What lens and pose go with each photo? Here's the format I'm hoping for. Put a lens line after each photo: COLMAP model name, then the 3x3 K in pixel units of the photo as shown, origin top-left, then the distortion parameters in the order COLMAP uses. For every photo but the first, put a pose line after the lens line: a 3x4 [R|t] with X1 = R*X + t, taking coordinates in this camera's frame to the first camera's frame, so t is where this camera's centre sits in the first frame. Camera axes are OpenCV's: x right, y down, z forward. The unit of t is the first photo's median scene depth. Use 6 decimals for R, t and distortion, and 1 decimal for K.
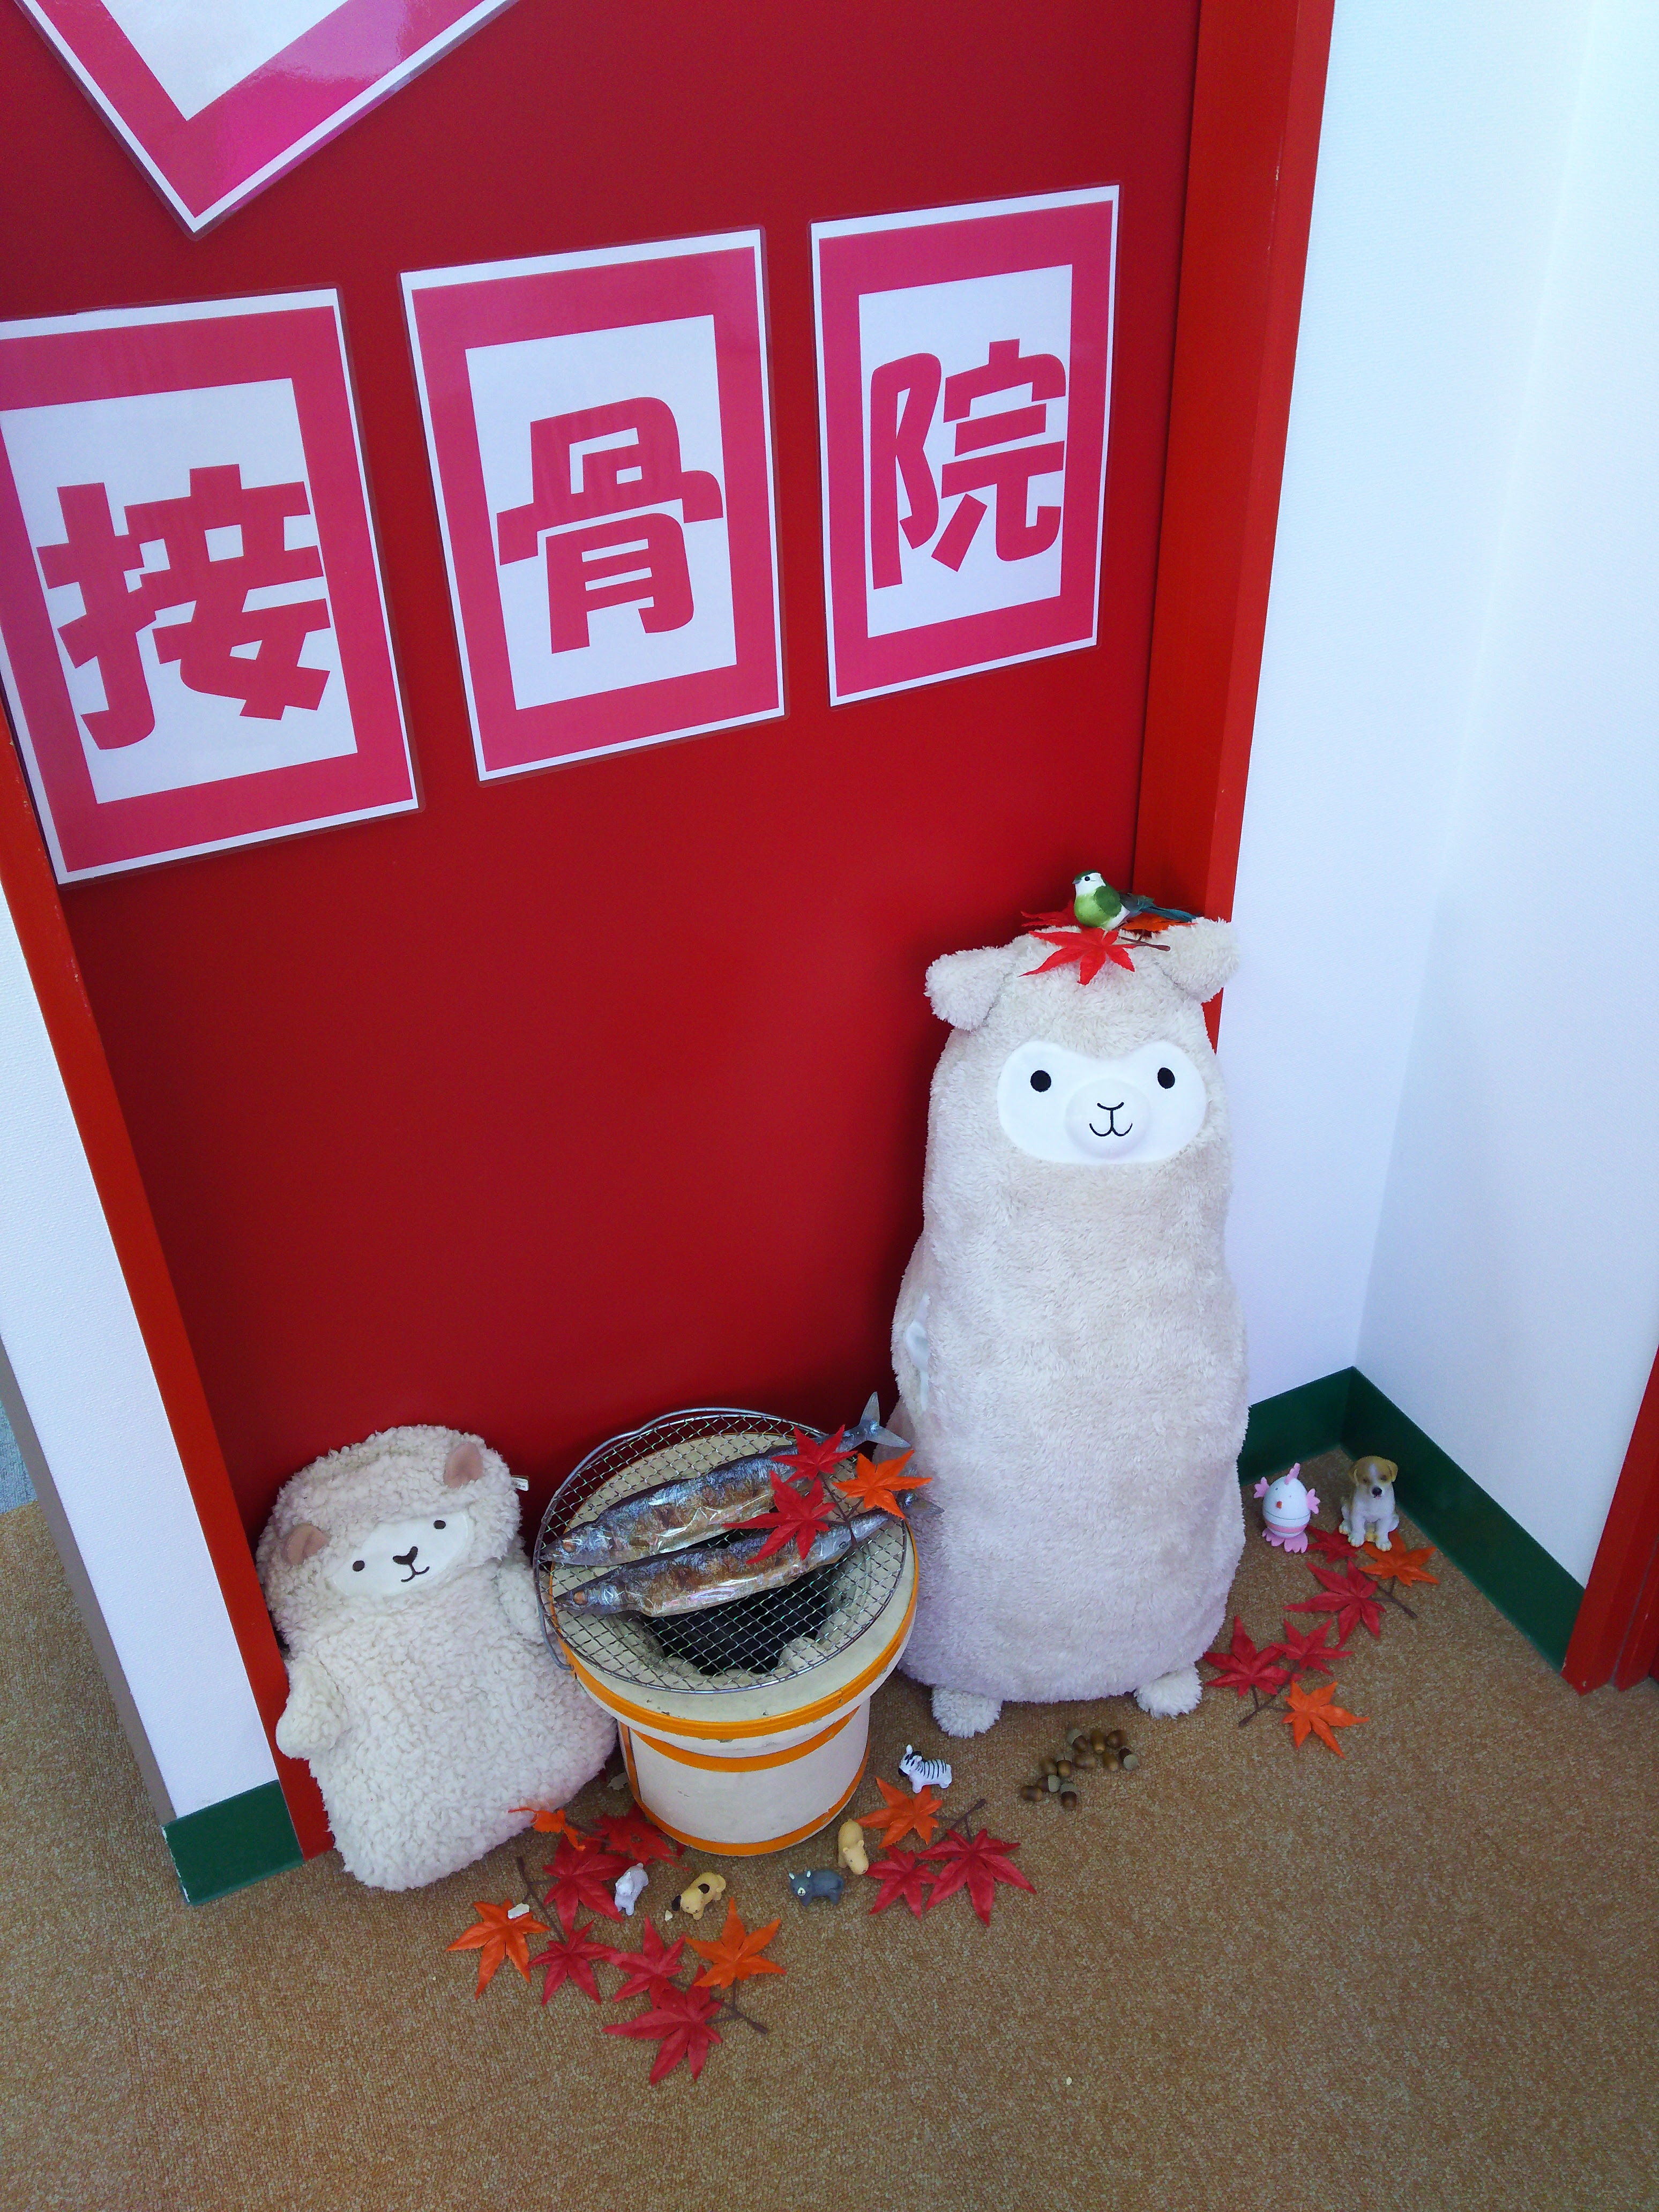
lens RADIAL K [[1852.0, 0, 832.1], [0, 1852.0, 1096.3], [0, 0, 1]] dist [0.009936, -0.028282]
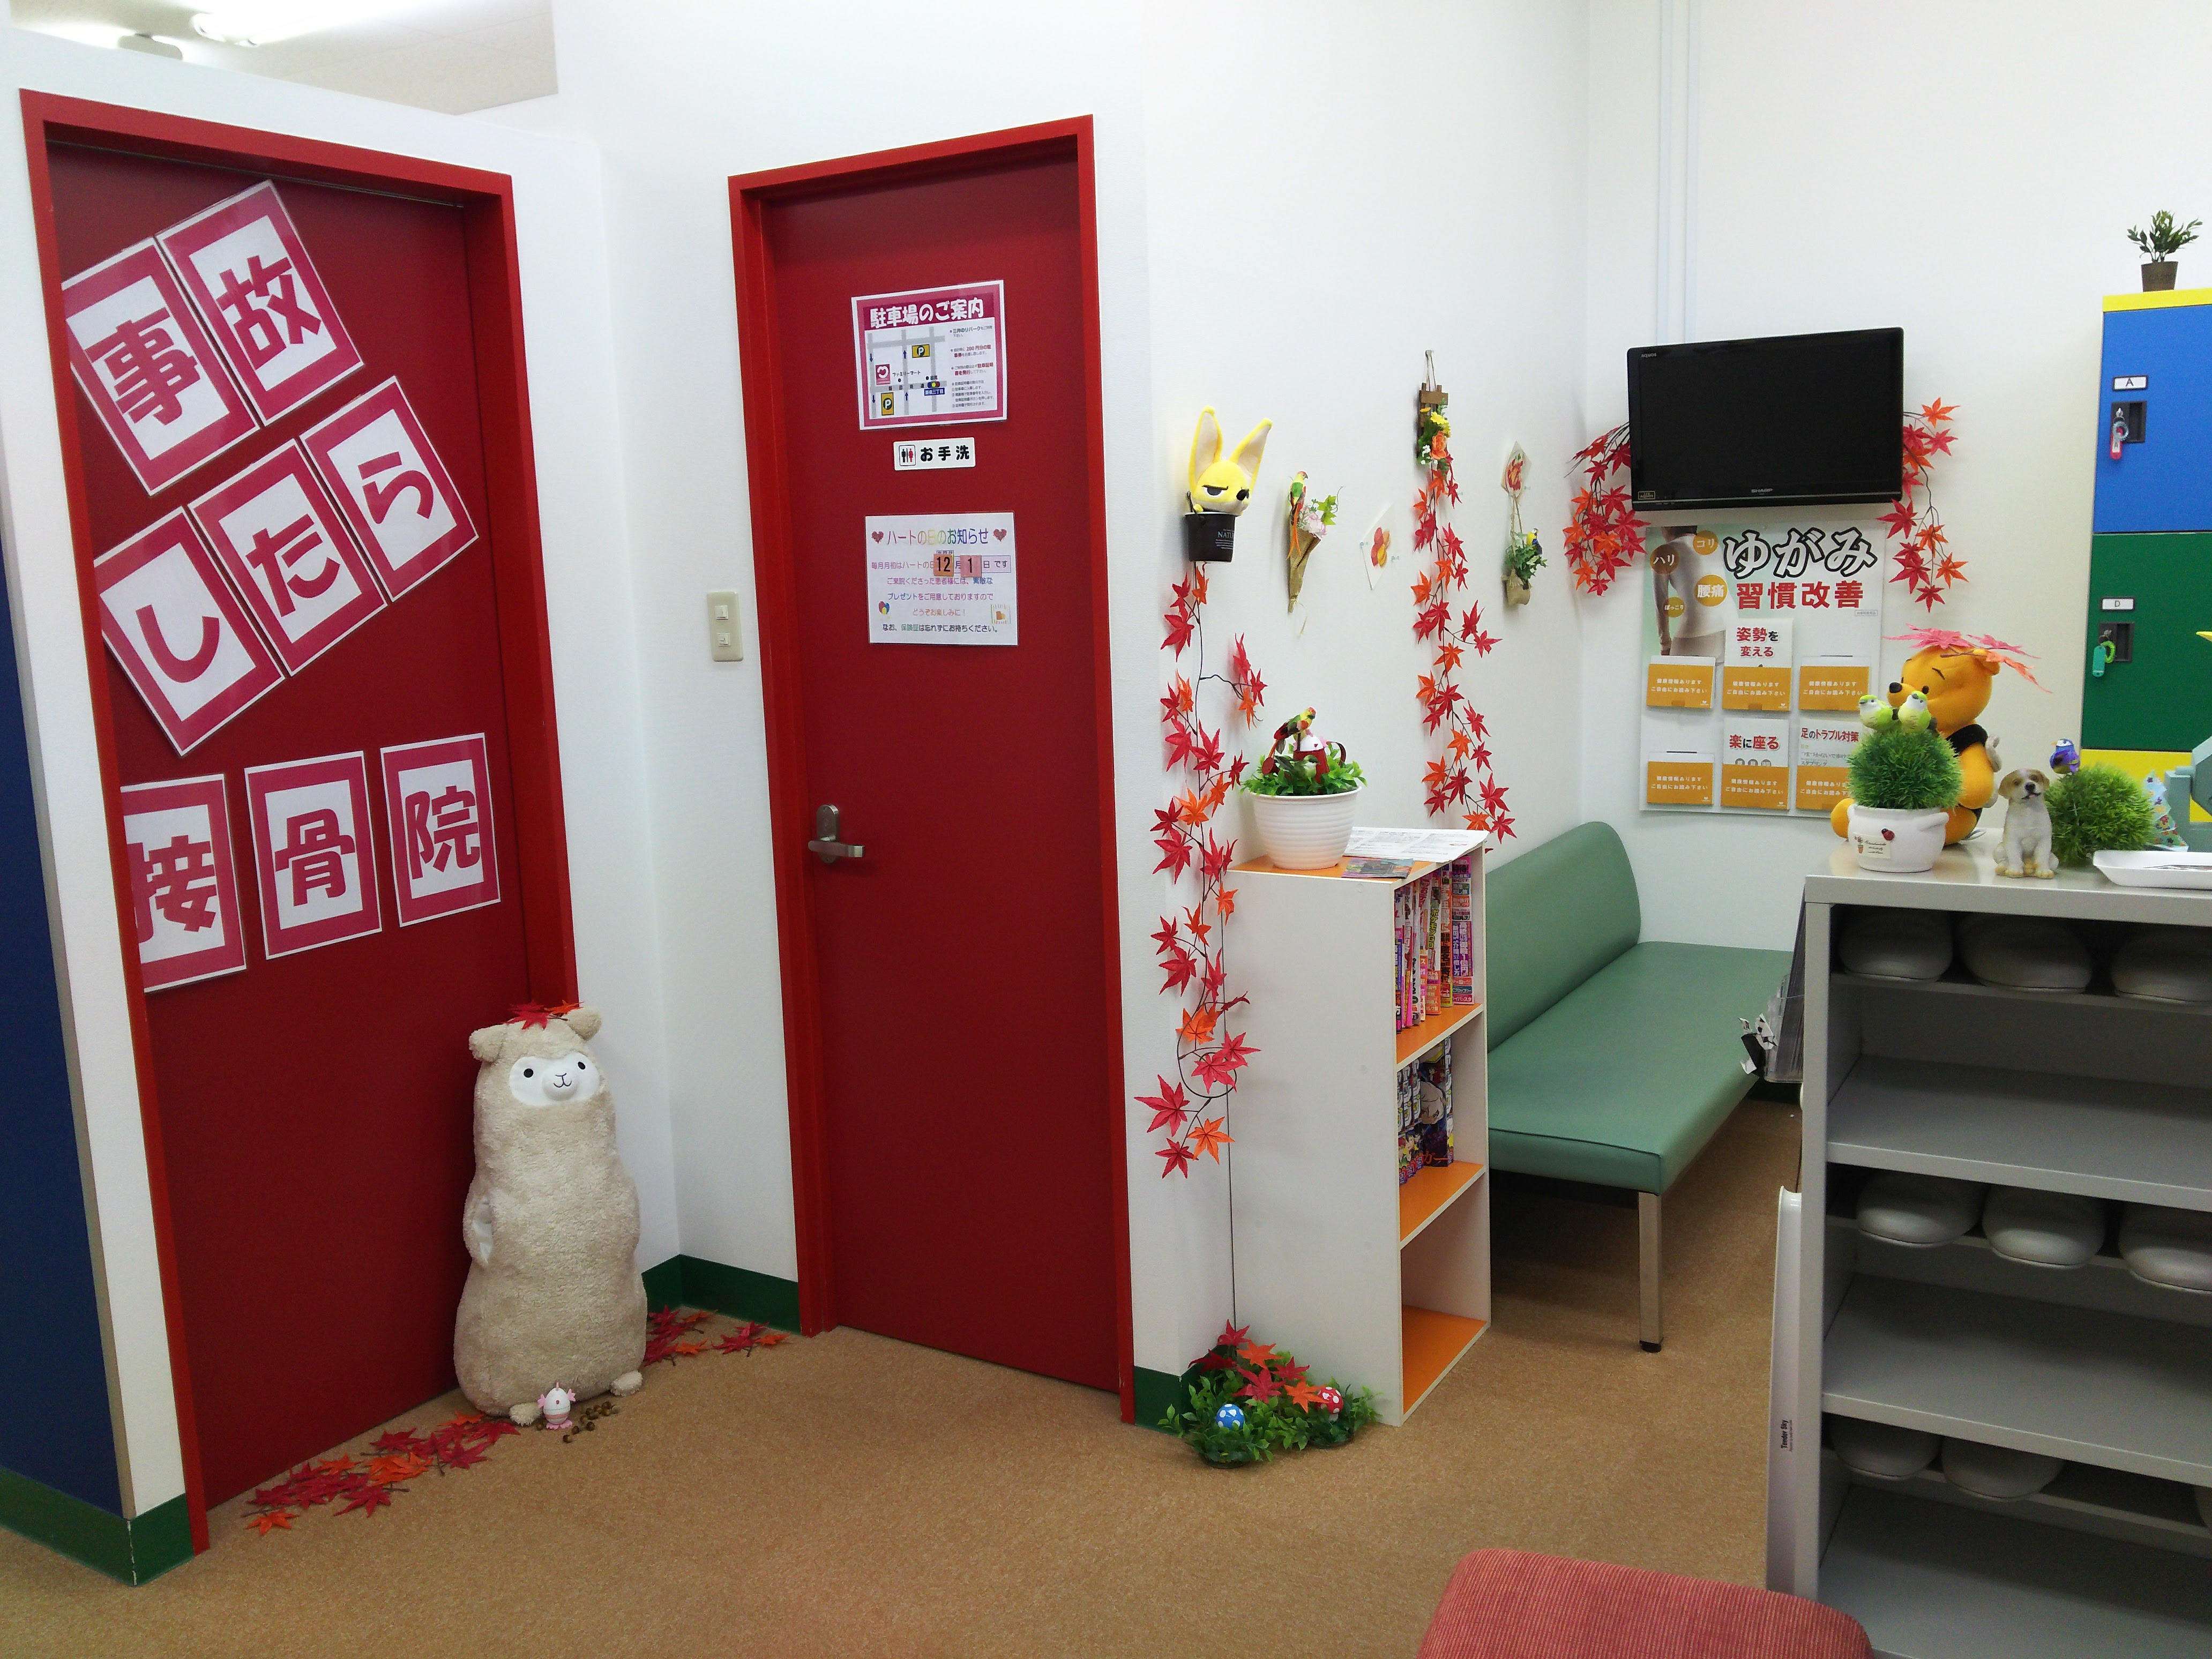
lens RADIAL K [[1852.0, 0, 1103.3], [0, 1852.0, 832.5], [0, 0, 1]] dist [0.009936, -0.028282]
pose [[0.838307, -0.088637, 0.537944, -0.573334], [0.310121, 0.889042, -0.336791, 0.857870], [-0.448403, 0.449163, 0.772779, -1.478803]]
